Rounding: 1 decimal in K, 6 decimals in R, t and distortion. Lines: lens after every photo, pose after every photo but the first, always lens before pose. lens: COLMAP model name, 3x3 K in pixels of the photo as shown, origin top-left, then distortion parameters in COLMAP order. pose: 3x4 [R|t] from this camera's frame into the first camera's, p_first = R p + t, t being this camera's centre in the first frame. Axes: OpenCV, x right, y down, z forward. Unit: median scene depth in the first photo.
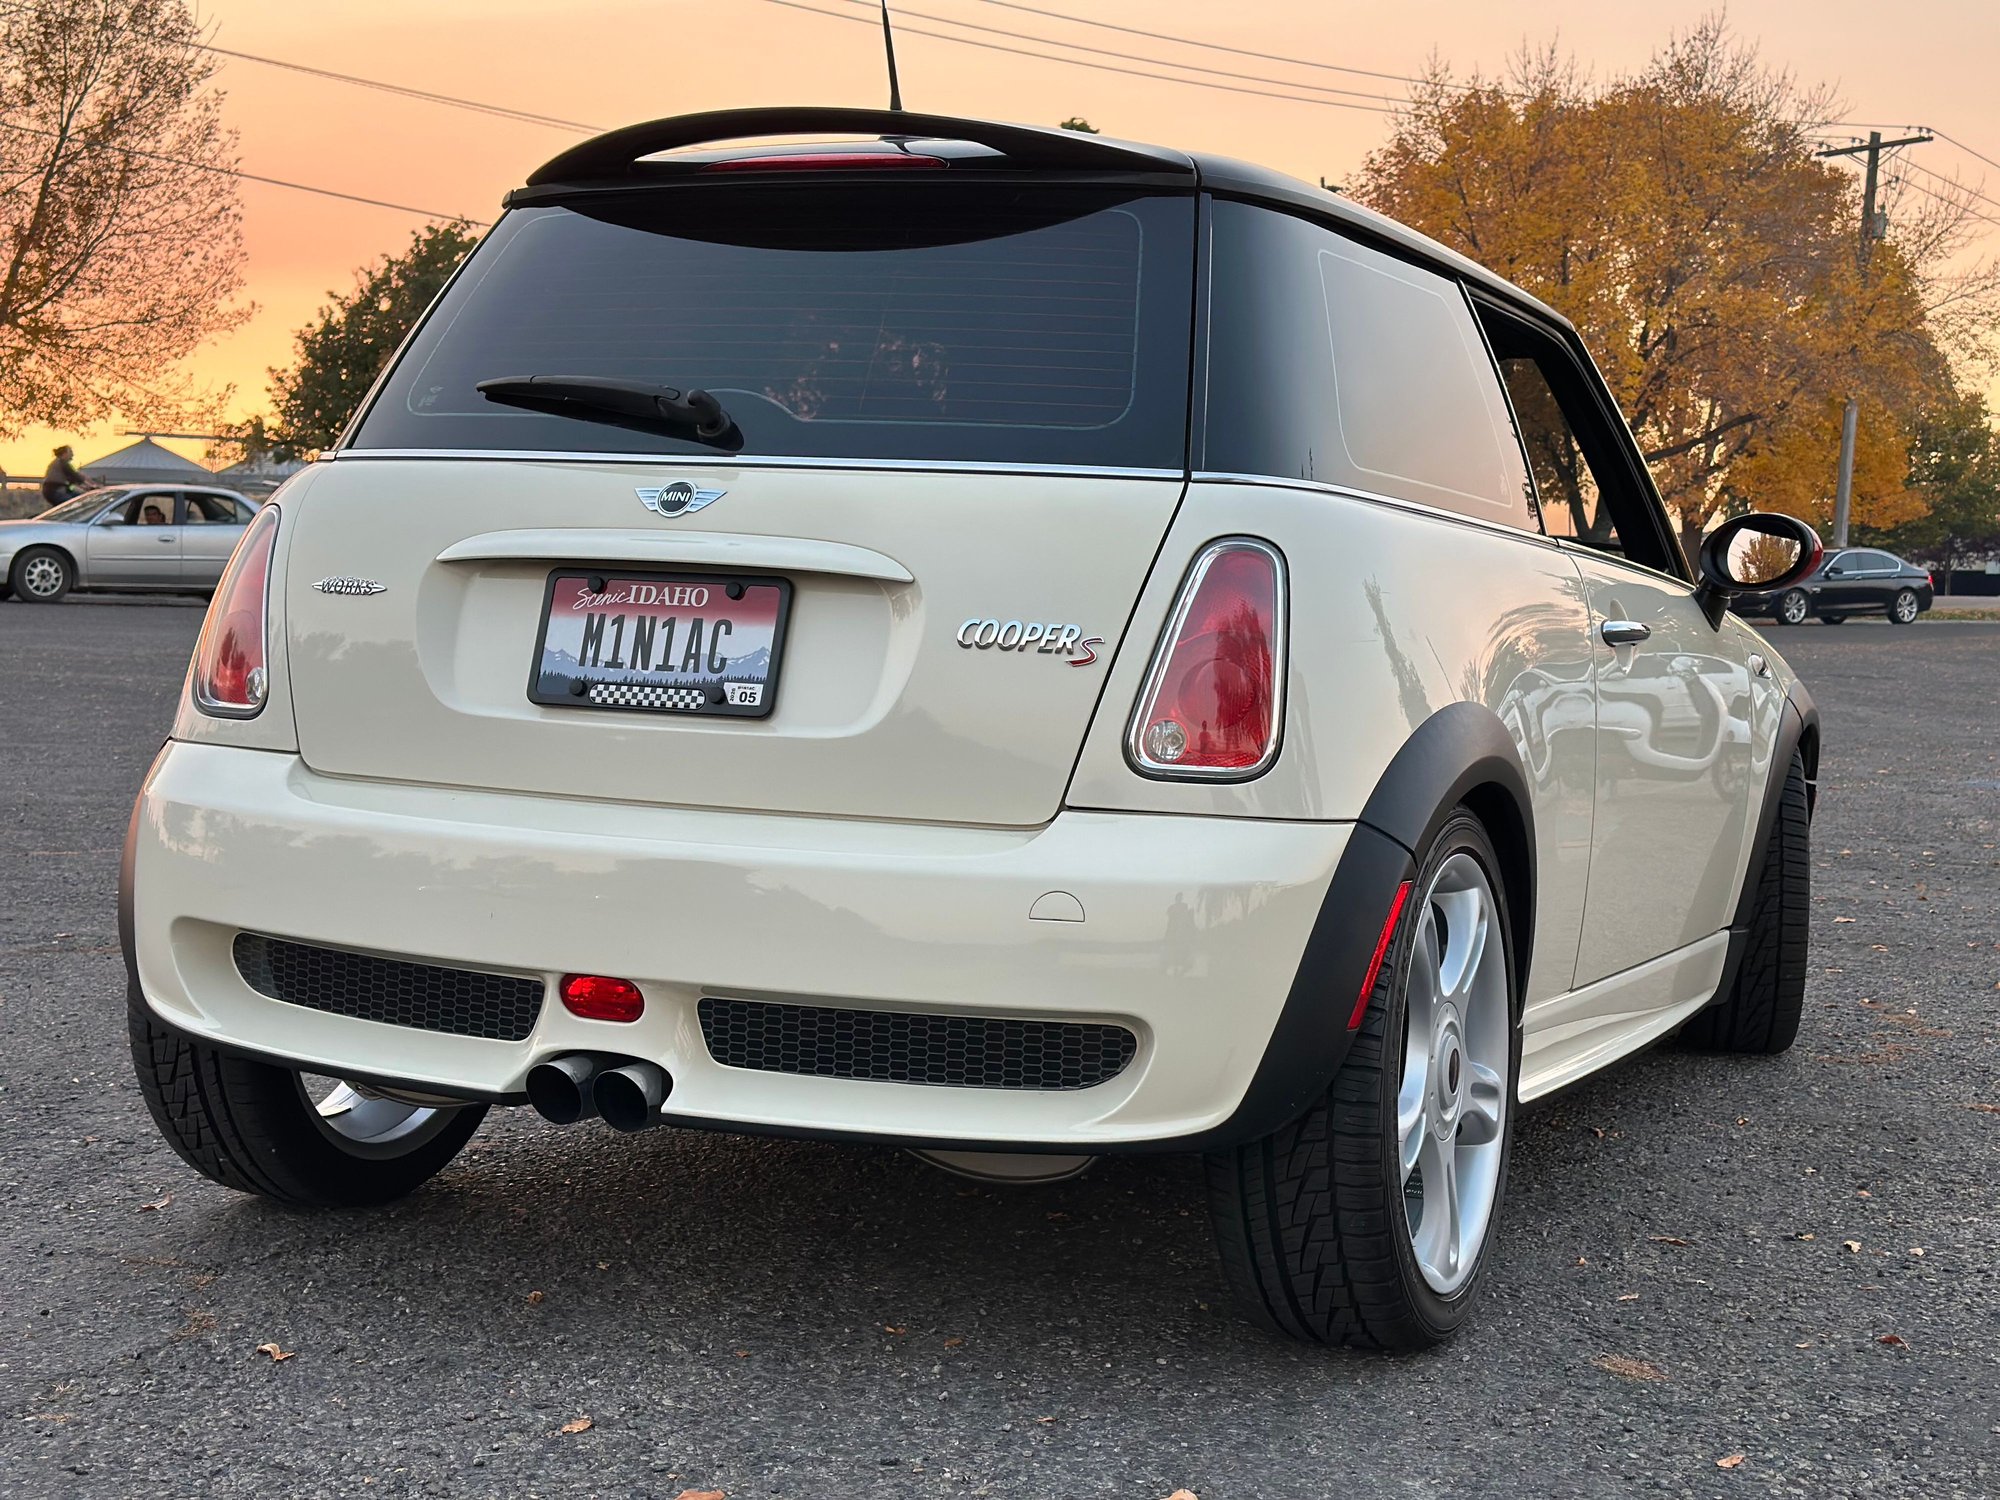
lens RADIAL K [[2961.8, 0, 1000.0], [0, 2961.8, 750.0], [0, 0, 1]] dist [0.119382, -0.153461]
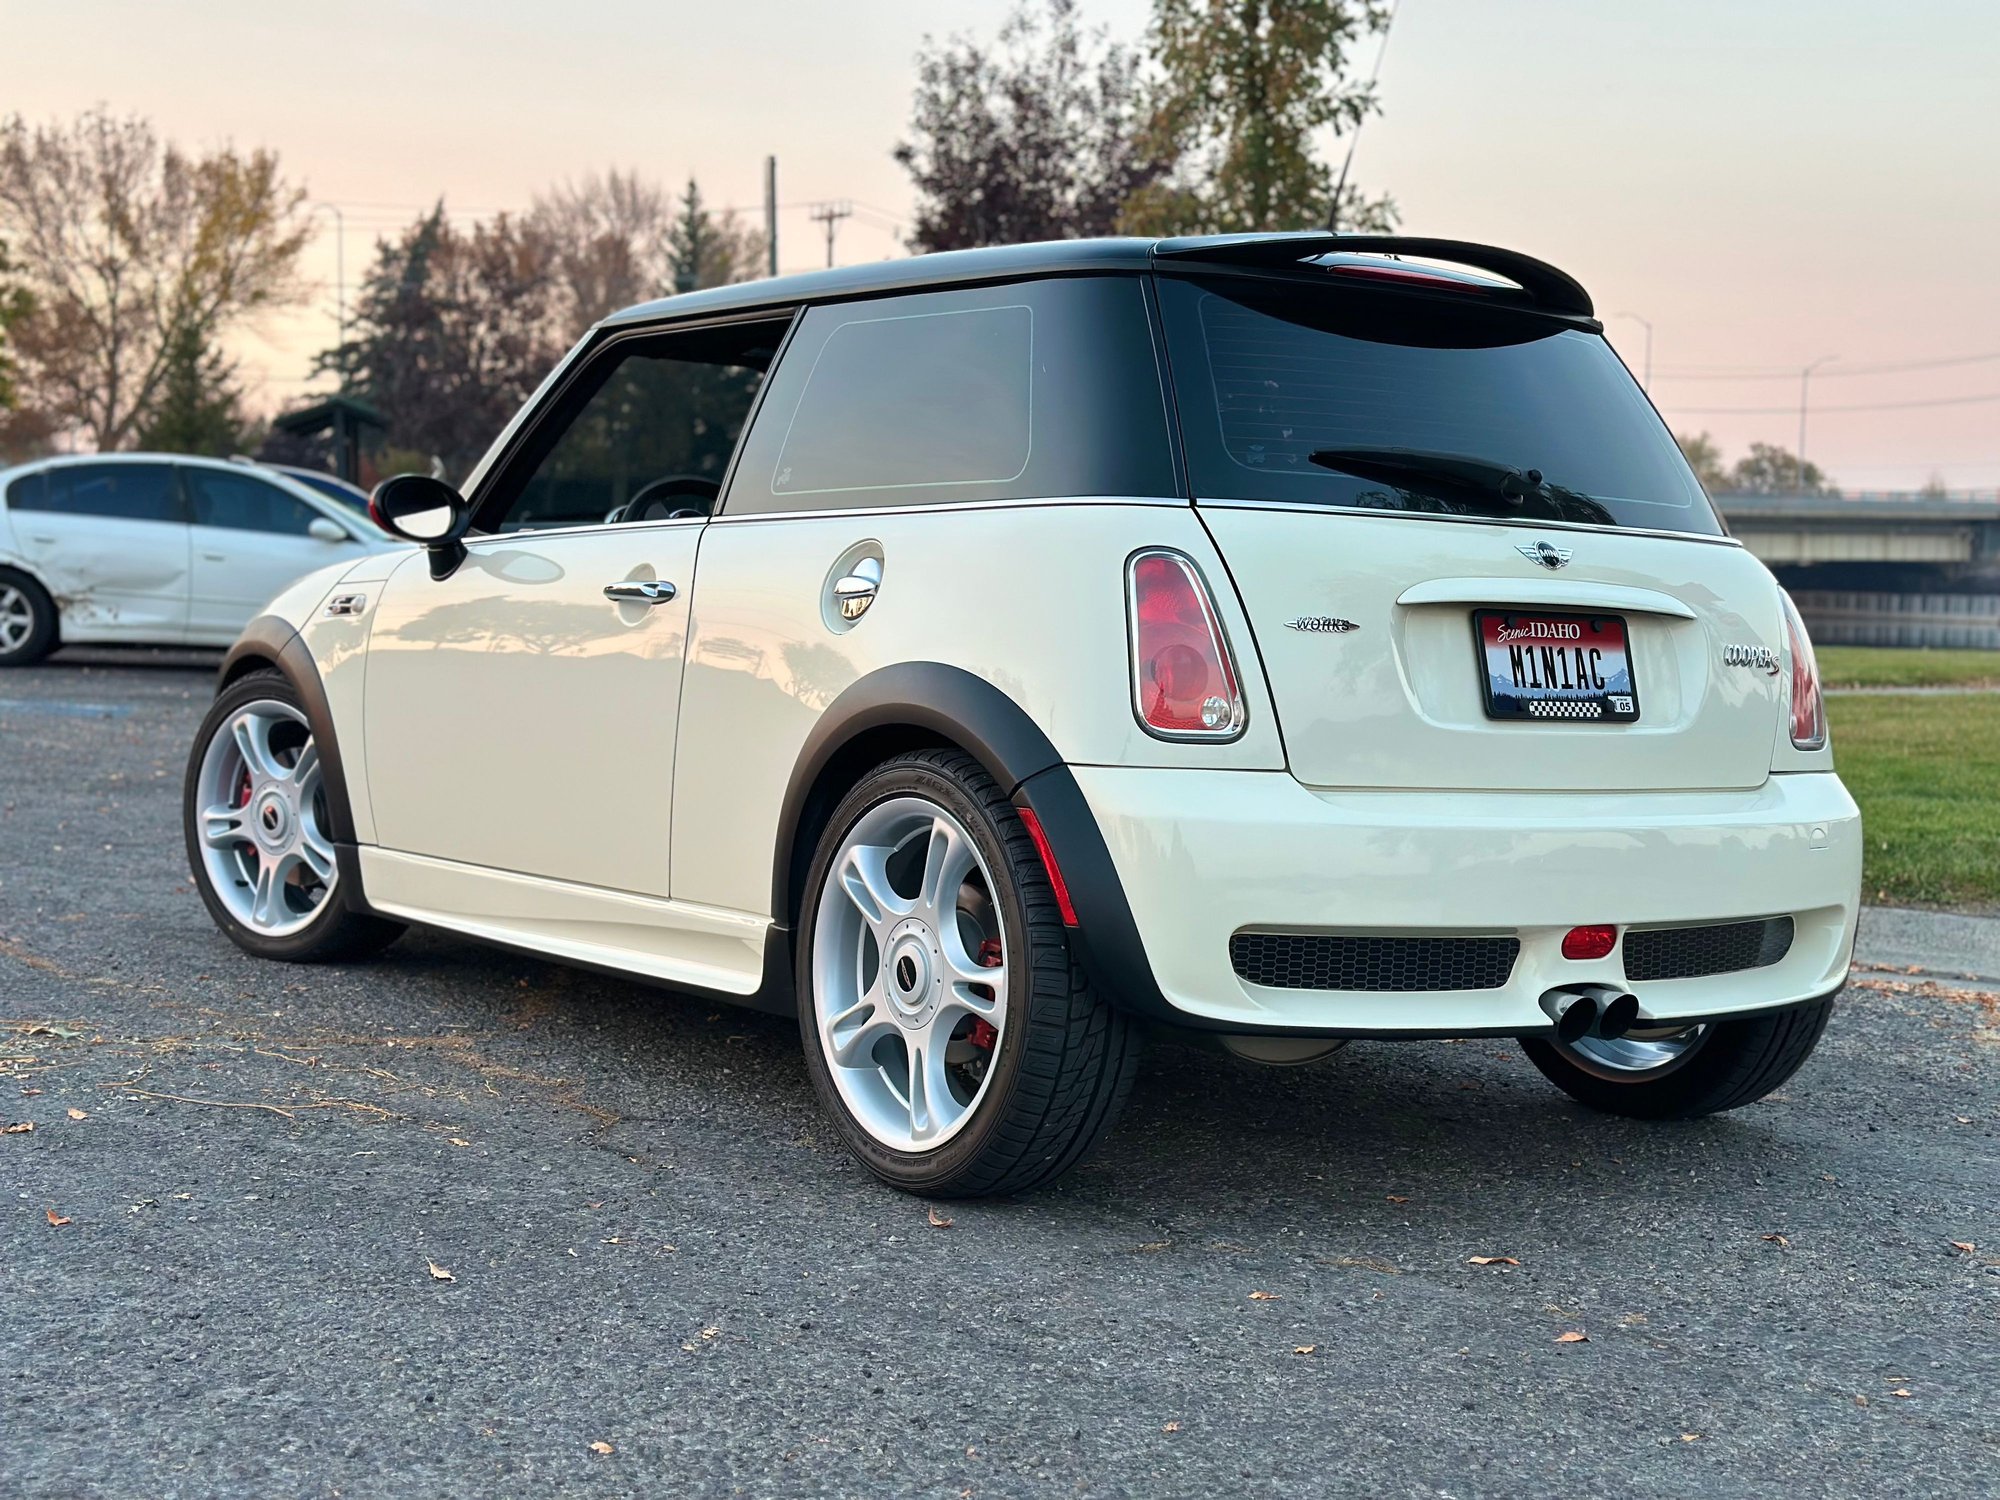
lens RADIAL K [[2961.8, 0, 1000.0], [0, 2961.8, 750.0], [0, 0, 1]] dist [0.119382, -0.153461]
pose [[0.504554, -0.058094, 0.861424, -1.359537], [0.025352, 0.998300, 0.052475, -0.074339], [-0.863008, -0.004638, 0.505169, 0.553688]]
